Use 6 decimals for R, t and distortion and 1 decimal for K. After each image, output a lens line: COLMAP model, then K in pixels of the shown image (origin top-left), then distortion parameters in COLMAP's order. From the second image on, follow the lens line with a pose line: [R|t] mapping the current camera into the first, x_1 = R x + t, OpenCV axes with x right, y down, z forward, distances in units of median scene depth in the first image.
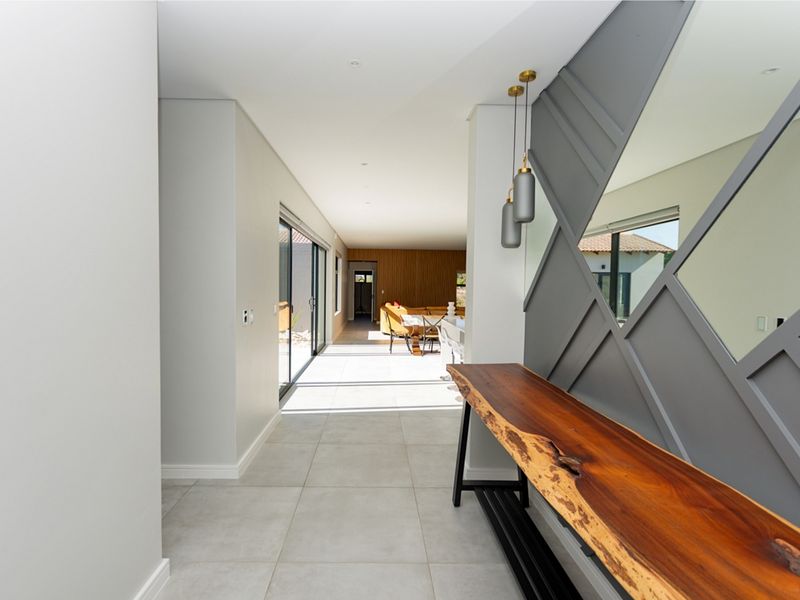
lens RADIAL K [[405.0, 0, 392.8], [0, 405.0, 301.3], [0, 0, 1]] dist [0.004587, 0.001502]
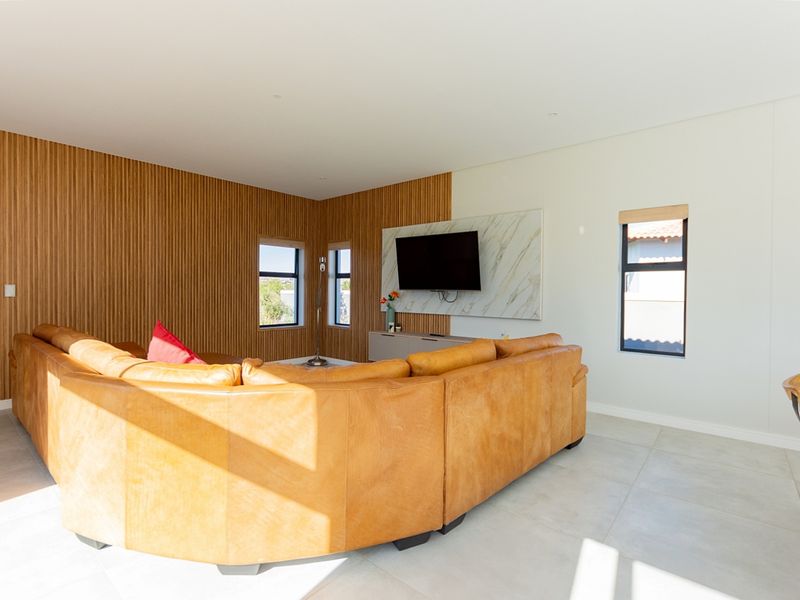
lens RADIAL K [[405.0, 0, 394.6], [0, 405.0, 297.7], [0, 0, 1]] dist [0.004587, 0.001502]
pose [[0.692500, -0.017531, 0.721205, -0.052997], [0.033730, 0.999398, -0.008094, -0.010094], [-0.720629, 0.029932, 0.692675, 0.783751]]
